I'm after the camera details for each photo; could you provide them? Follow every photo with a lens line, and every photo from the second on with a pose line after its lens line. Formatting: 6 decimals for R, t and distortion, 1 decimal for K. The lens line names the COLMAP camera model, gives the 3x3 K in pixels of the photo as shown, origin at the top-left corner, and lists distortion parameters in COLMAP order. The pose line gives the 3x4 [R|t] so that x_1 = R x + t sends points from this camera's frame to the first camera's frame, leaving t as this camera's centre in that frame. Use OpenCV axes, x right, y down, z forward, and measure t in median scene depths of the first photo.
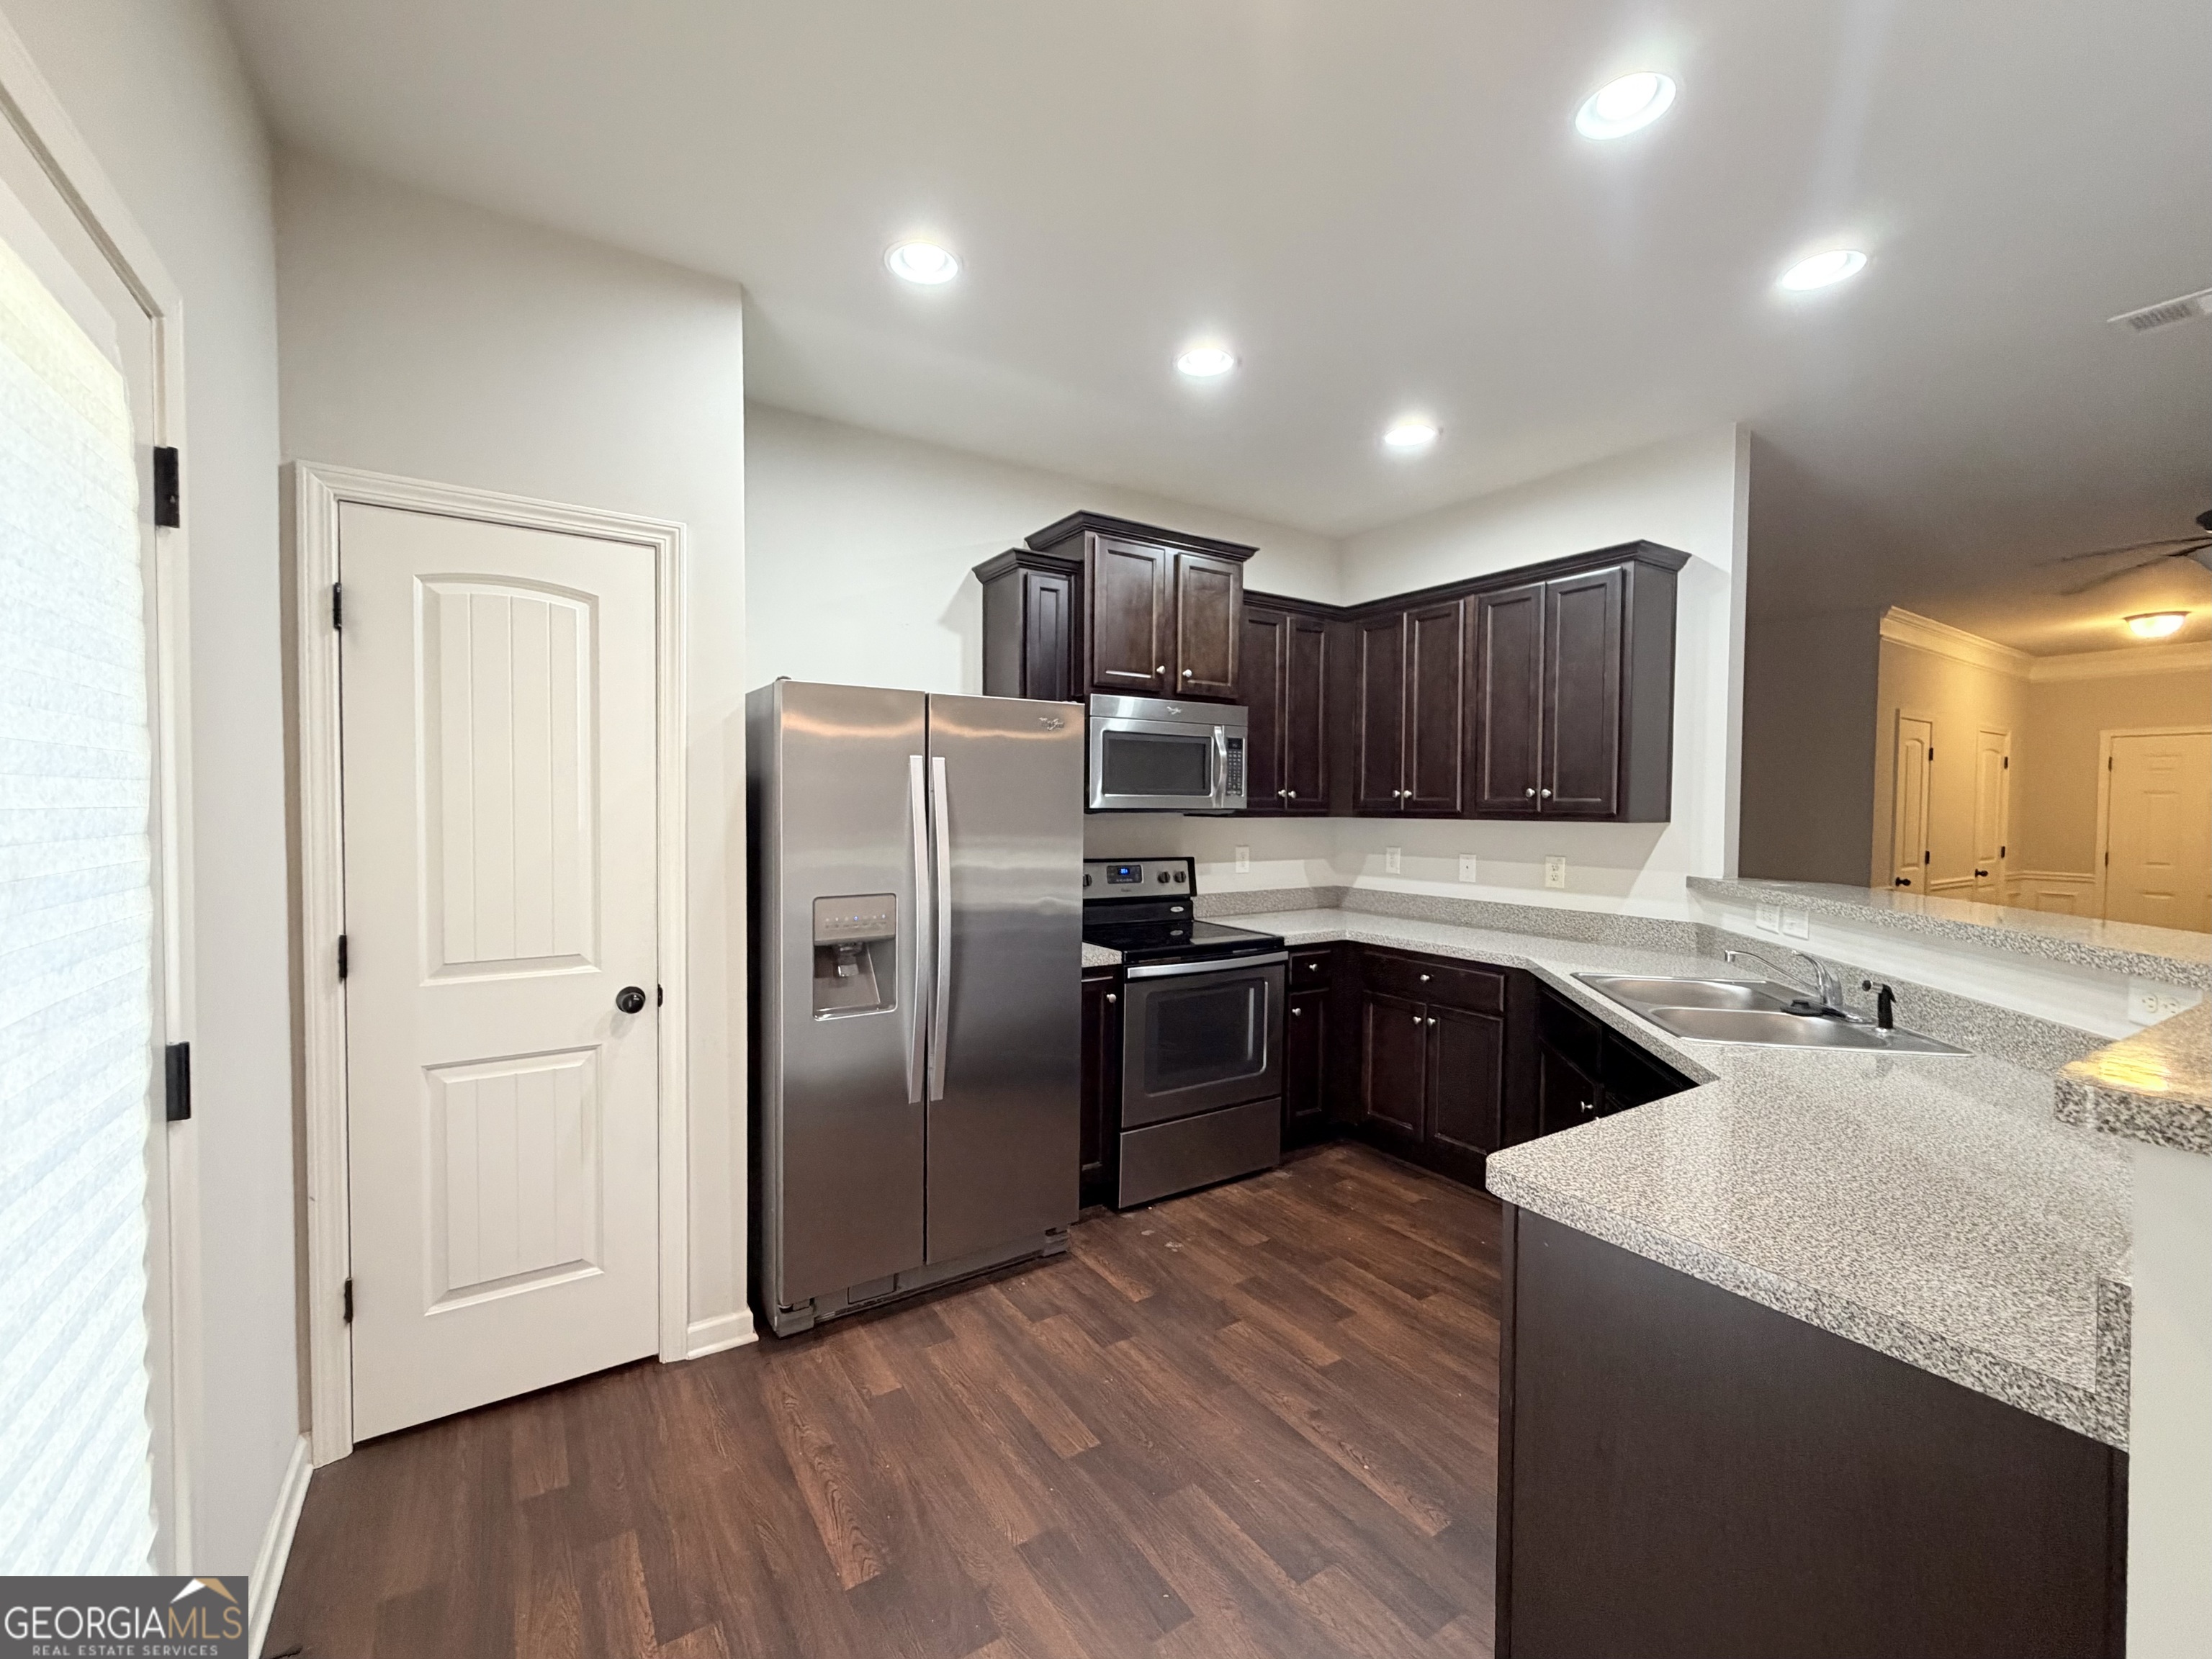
lens RADIAL K [[905.2, 0, 1100.3], [0, 905.2, 830.9], [0, 0, 1]] dist [-0.001593, -0.000287]
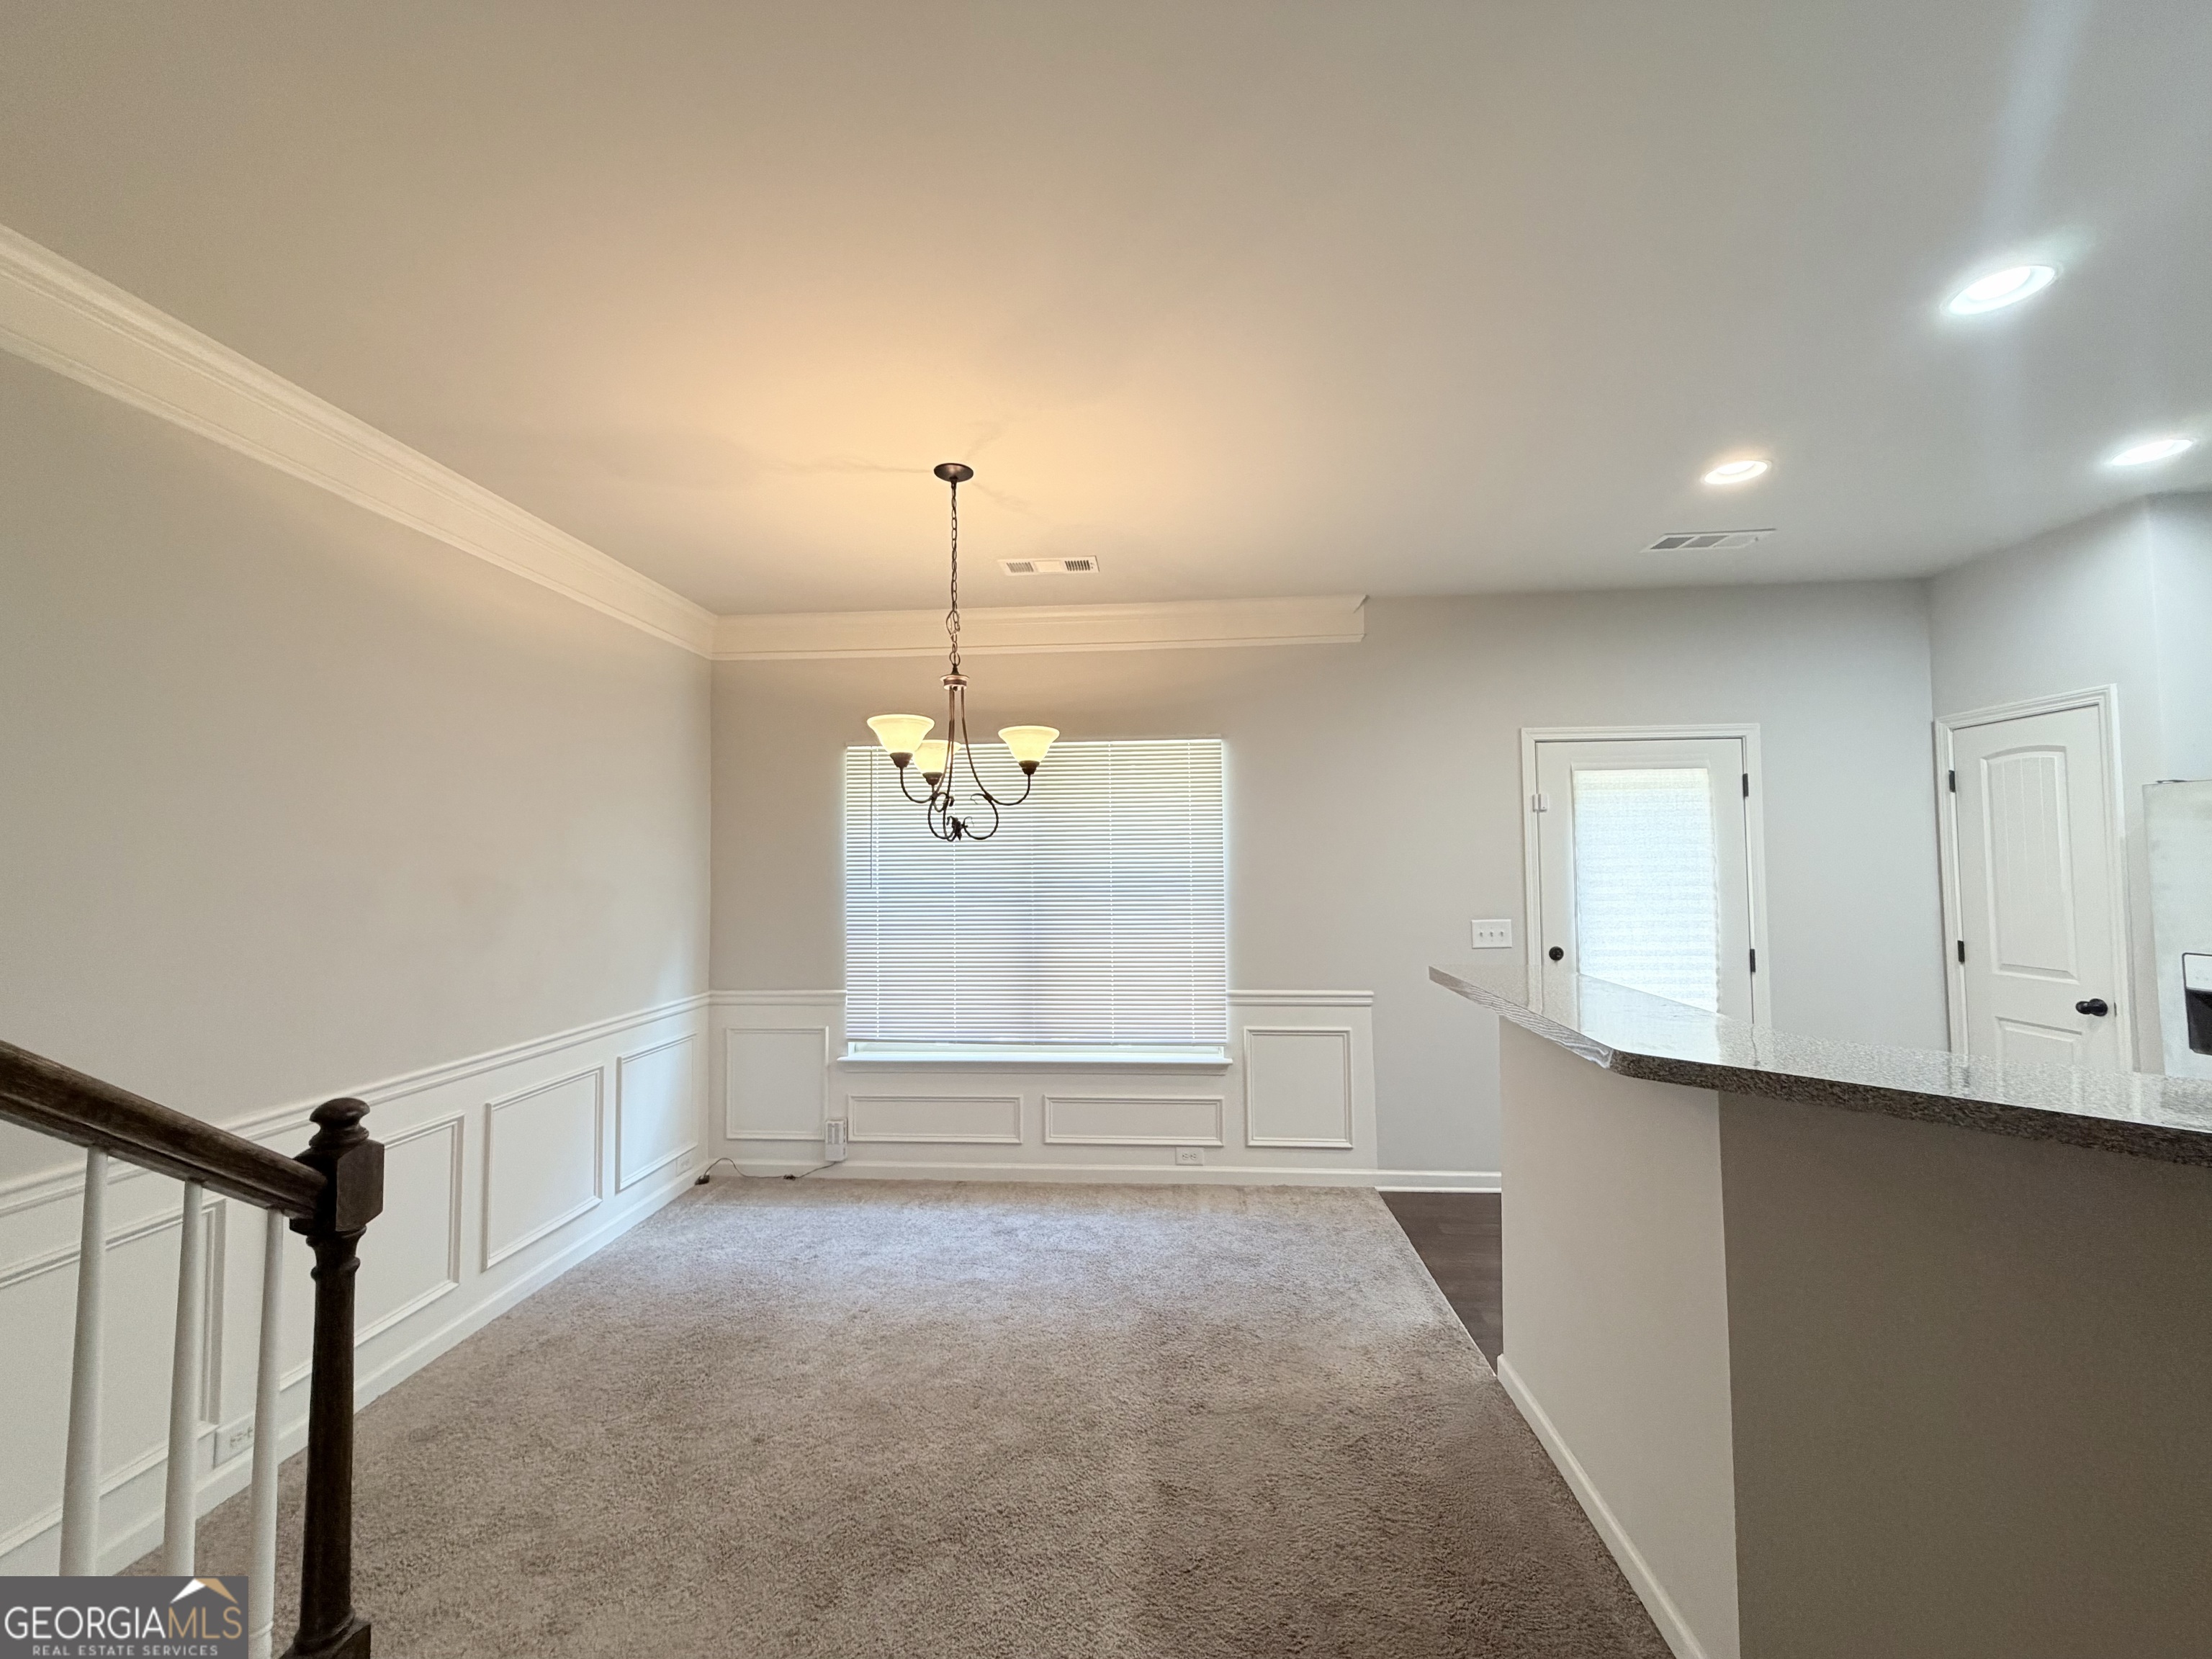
lens RADIAL K [[905.2, 0, 1100.3], [0, 905.2, 830.9], [0, 0, 1]] dist [-0.001593, -0.000287]
pose [[-0.602528, -0.034208, -0.797364, 1.182040], [-0.017262, 0.999406, -0.029831, -0.022924], [0.797911, -0.004210, -0.602761, 0.411414]]
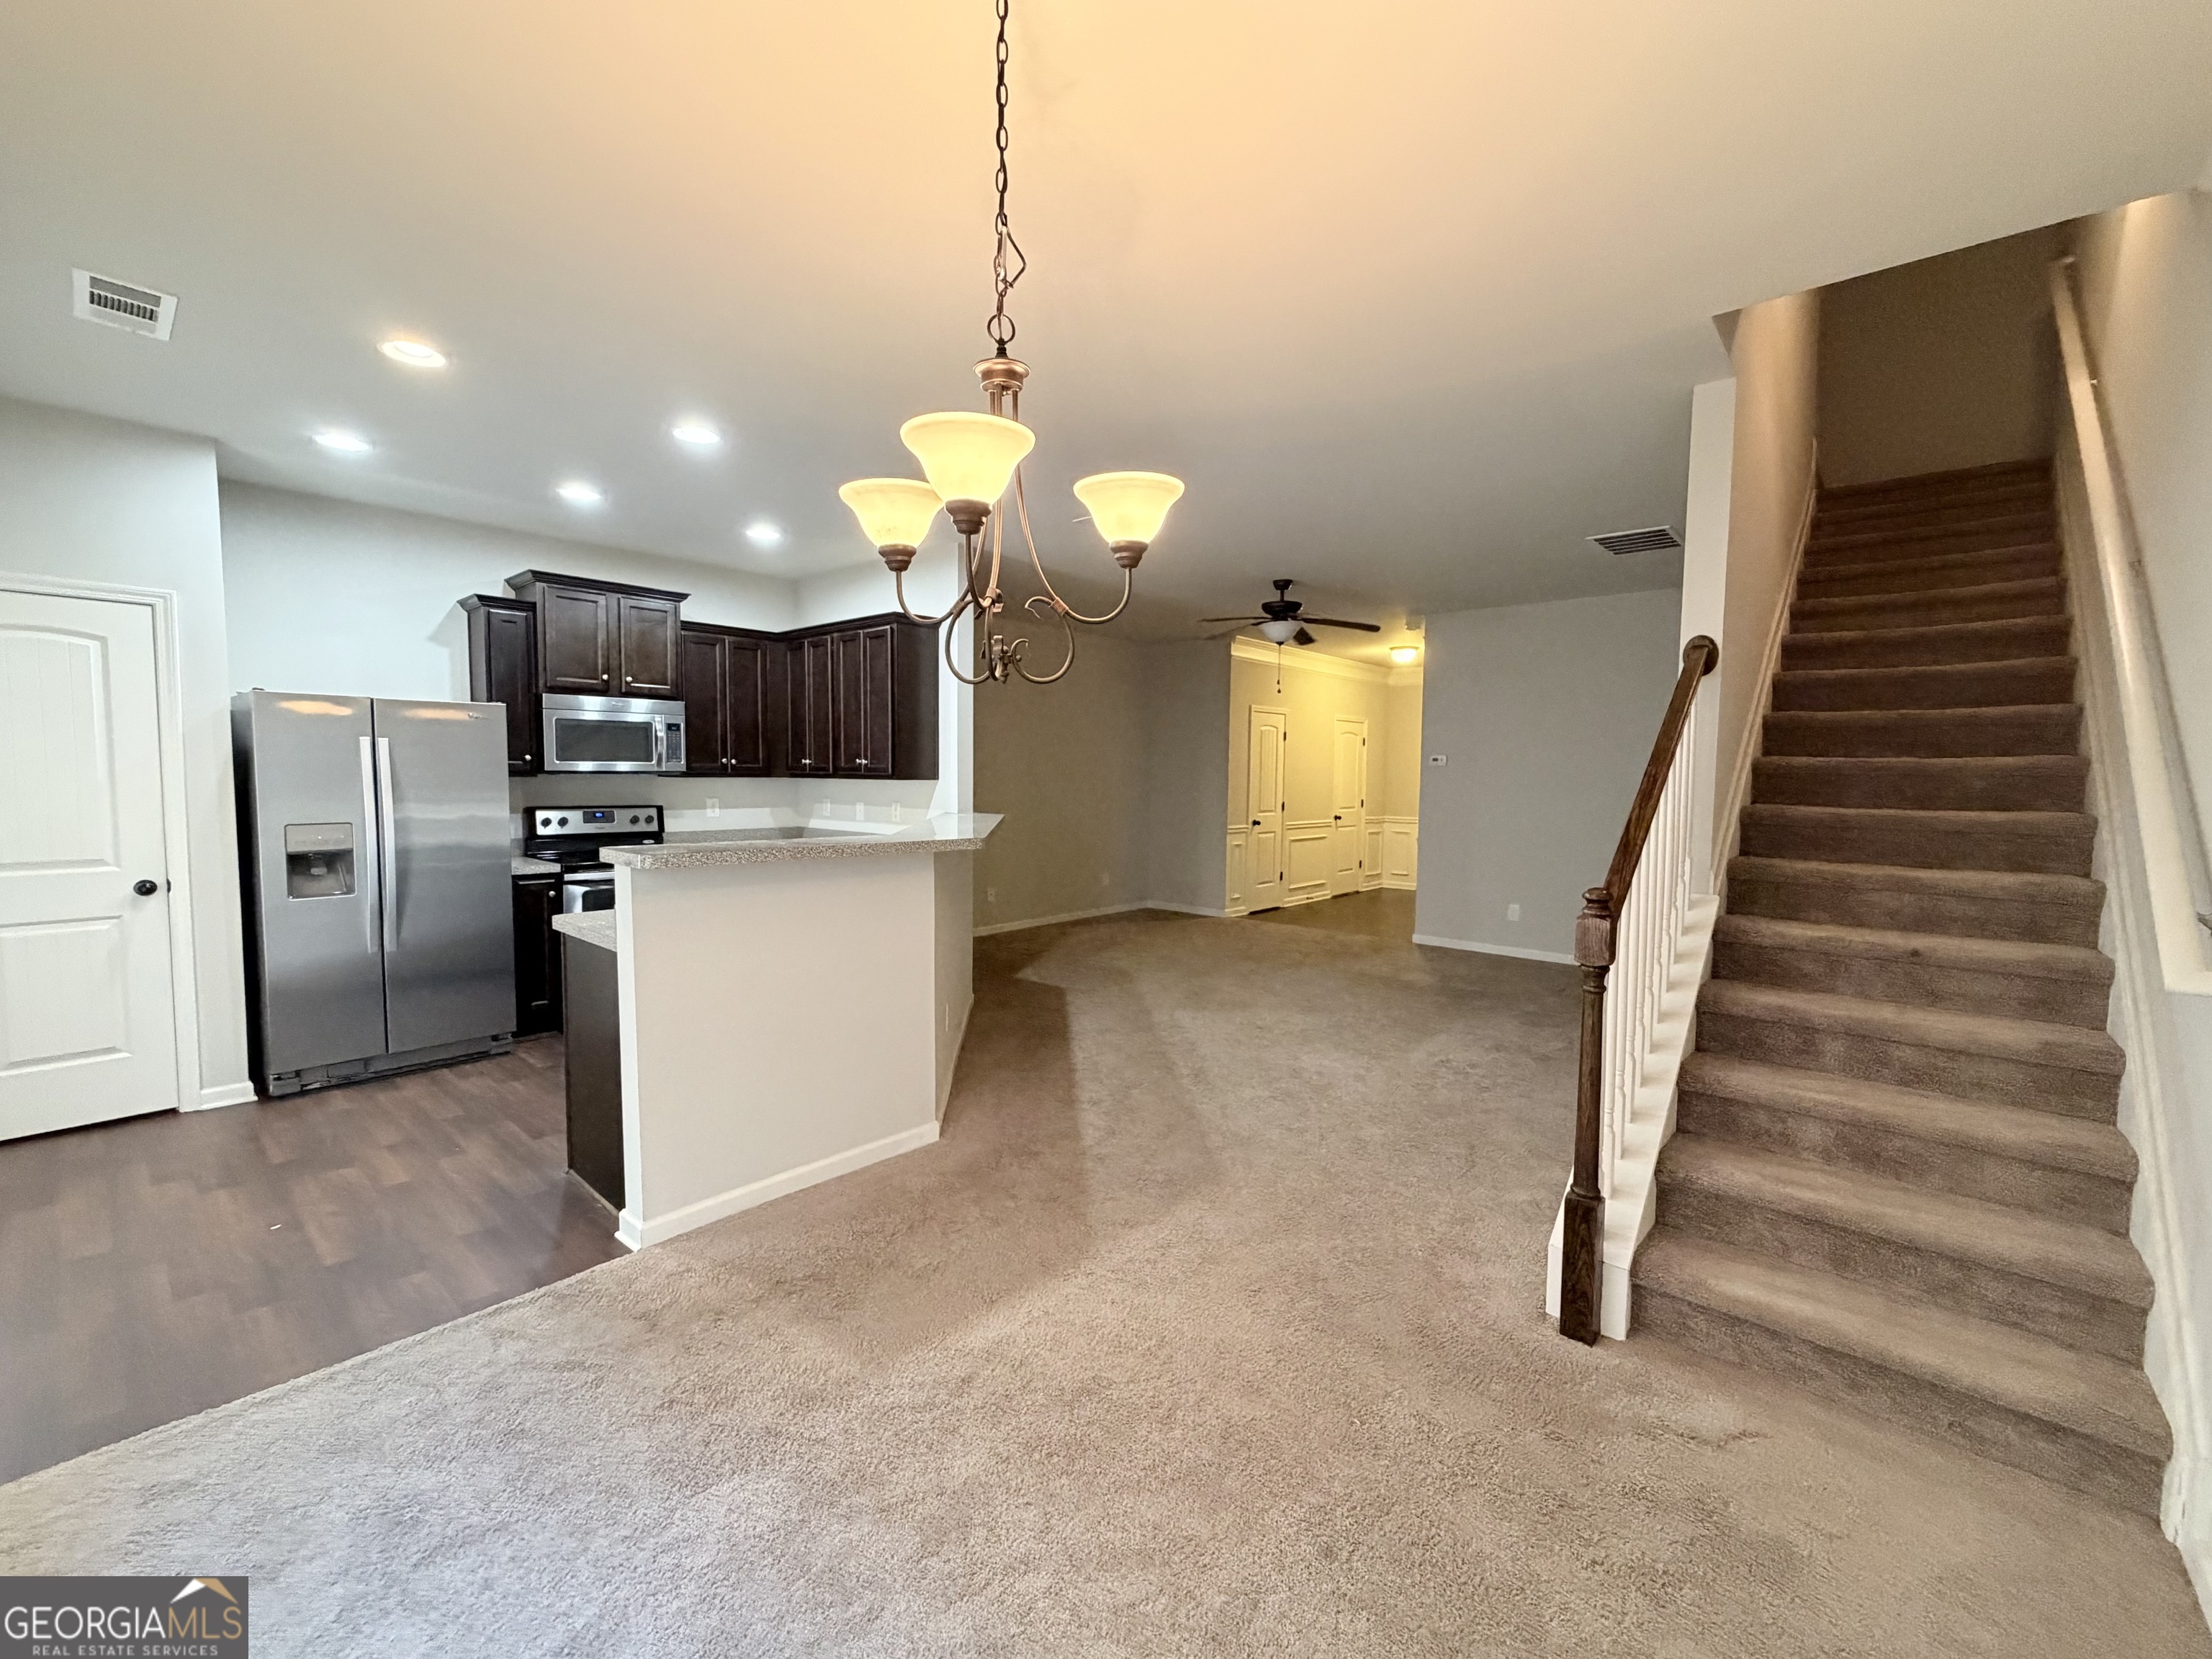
lens RADIAL K [[905.2, 0, 1100.3], [0, 905.2, 830.9], [0, 0, 1]] dist [-0.001593, -0.000287]
pose [[0.964338, -0.015396, 0.264225, 0.493629], [0.005587, 0.999268, 0.037834, 0.023883], [-0.264615, -0.035009, 0.963719, -0.705954]]
